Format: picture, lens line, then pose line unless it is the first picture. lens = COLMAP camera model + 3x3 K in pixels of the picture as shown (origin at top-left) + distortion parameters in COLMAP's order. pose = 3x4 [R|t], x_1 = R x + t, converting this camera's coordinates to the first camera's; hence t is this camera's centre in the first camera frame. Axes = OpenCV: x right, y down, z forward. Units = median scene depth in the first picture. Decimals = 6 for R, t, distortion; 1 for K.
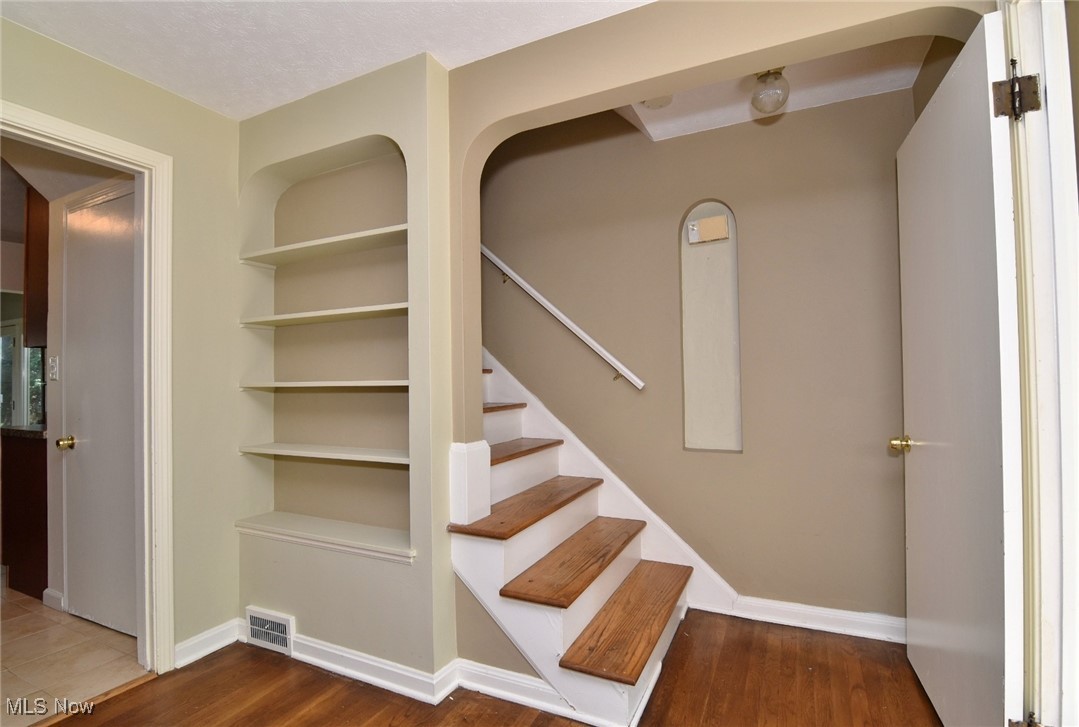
lens RADIAL K [[522.0, 0, 538.6], [0, 522.0, 368.0], [0, 0, 1]] dist [0.000945, -0.011580]
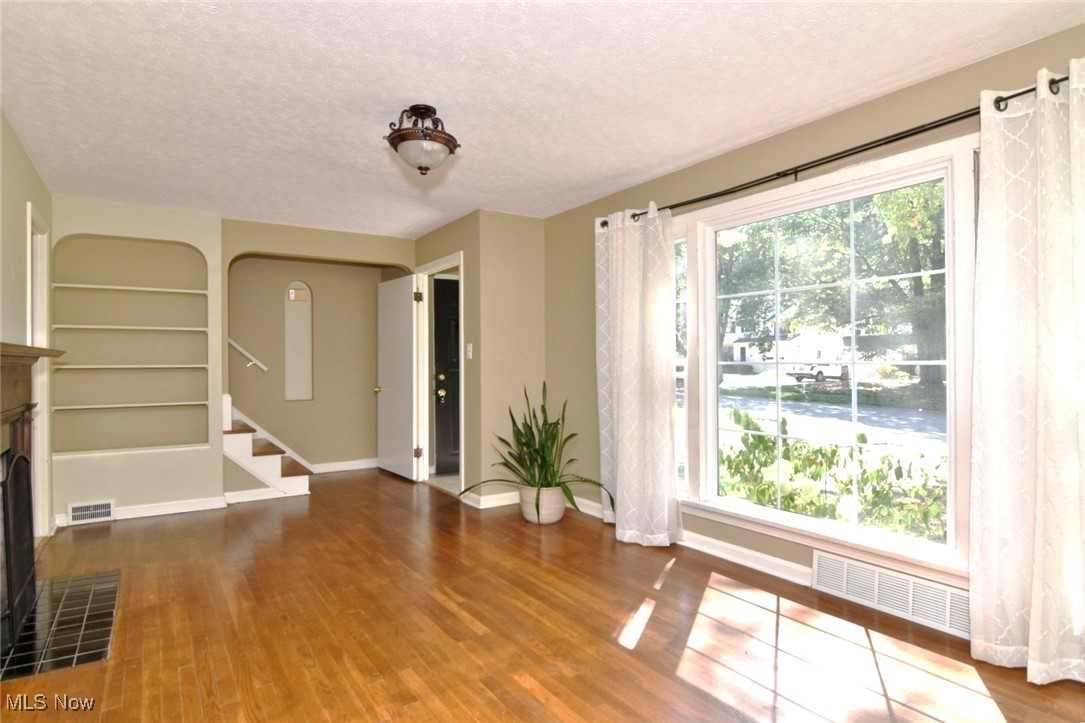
lens RADIAL K [[605.5, 0, 542.5], [0, 605.5, 361.5], [0, 0, 1]] dist [-0.004975, -0.002626]
pose [[0.510847, 0.013443, 0.859567, -1.513506], [-0.014179, 0.999873, -0.007211, 0.008815], [-0.859555, -0.008504, 0.510973, -1.300547]]
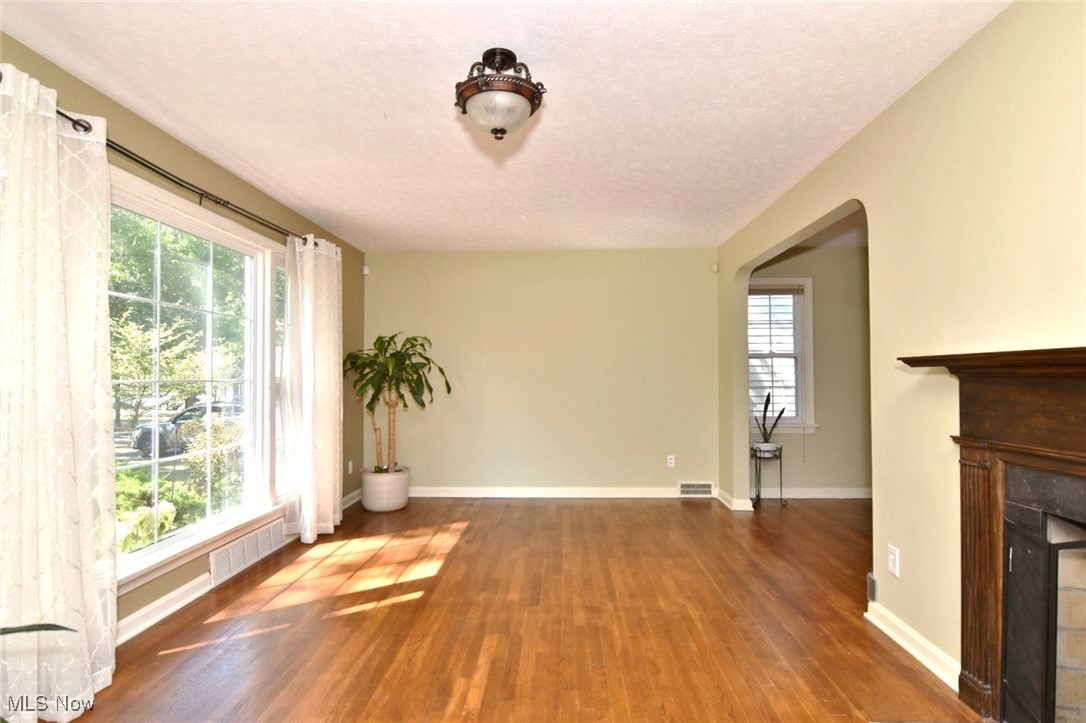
lens RADIAL K [[574.0, 0, 548.9], [0, 574.0, 362.6], [0, 0, 1]] dist [-0.002030, -0.001766]
pose [[-0.907175, 0.011237, -0.420603, -0.157905], [0.024440, 0.999363, -0.026013, 0.006885], [0.420042, -0.033878, -0.906872, 0.540219]]
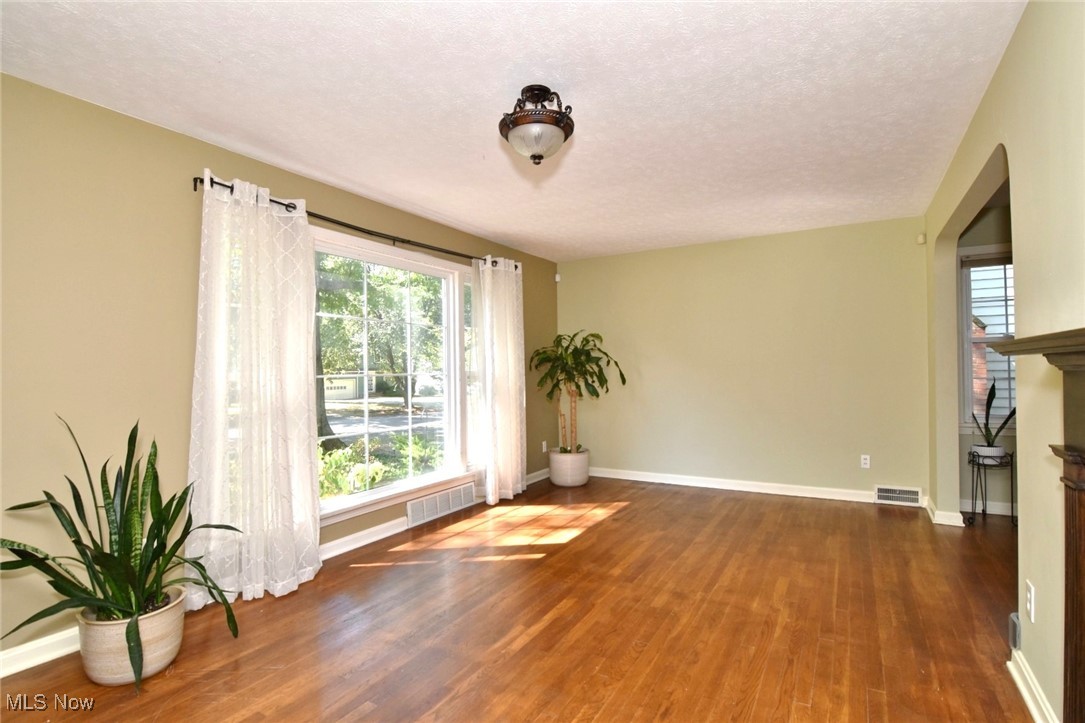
lens RADIAL K [[543.1, 0, 542.5], [0, 543.1, 361.5], [0, 0, 1]] dist [0.012488, -0.016712]
pose [[-0.997655, 0.031825, 0.060596, -0.568925], [0.030255, 0.999187, -0.026650, 0.013033], [-0.061395, -0.024754, -0.997807, 0.684876]]
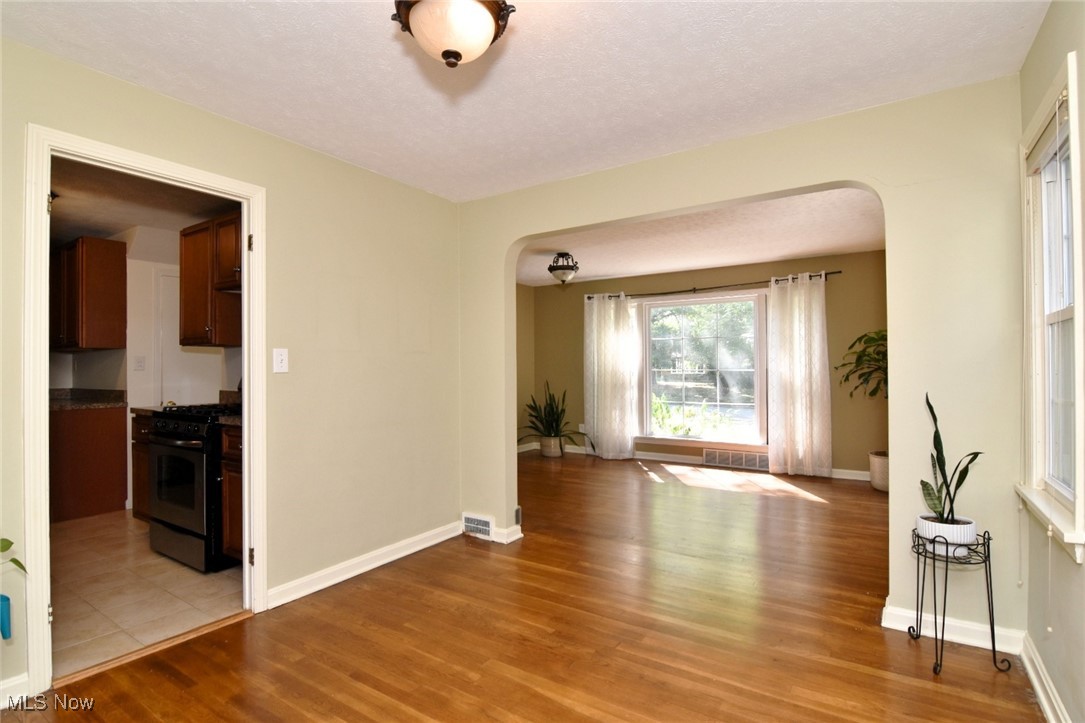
lens RADIAL K [[531.4, 0, 545.4], [0, 531.4, 365.2], [0, 0, 1]] dist [0.000260, -0.015651]
pose [[0.121080, 0.023195, 0.992372, -3.007123], [-0.012825, 0.999680, -0.021801, 0.039975], [-0.992560, -0.010088, 0.121339, -0.615643]]
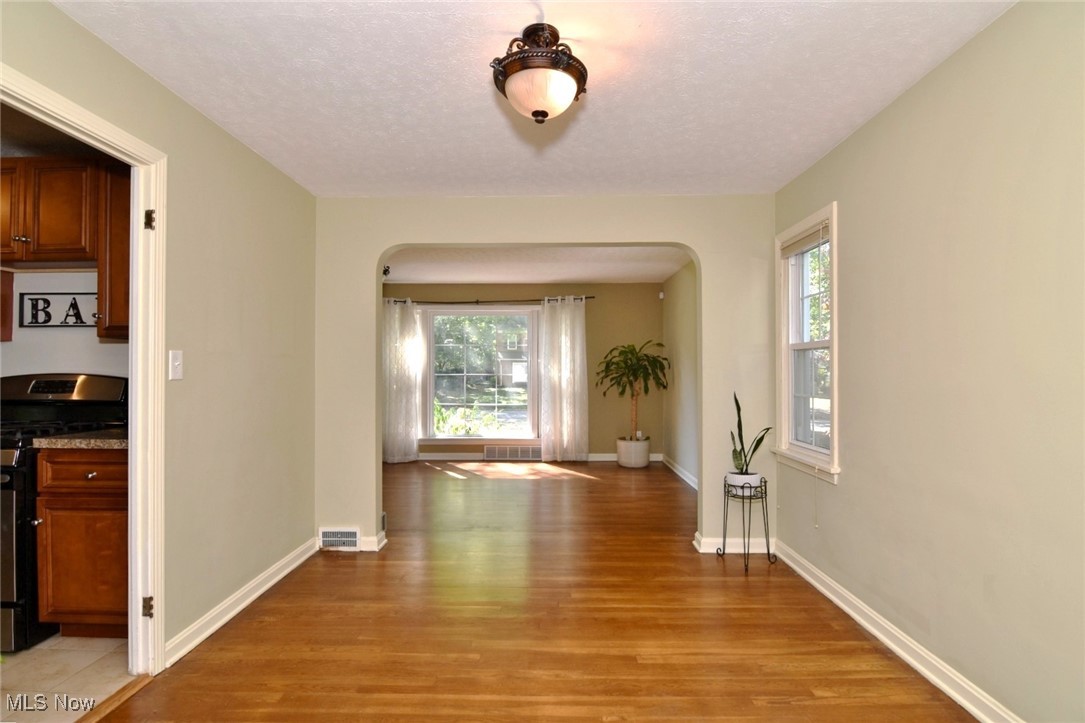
lens RADIAL K [[531.4, 0, 545.4], [0, 531.4, 365.2], [0, 0, 1]] dist [0.000260, -0.015651]
pose [[-0.435247, 0.026424, 0.899923, -3.081979], [-0.007626, 0.999425, -0.033034, 0.038837], [-0.900279, -0.021241, -0.434795, -0.040225]]
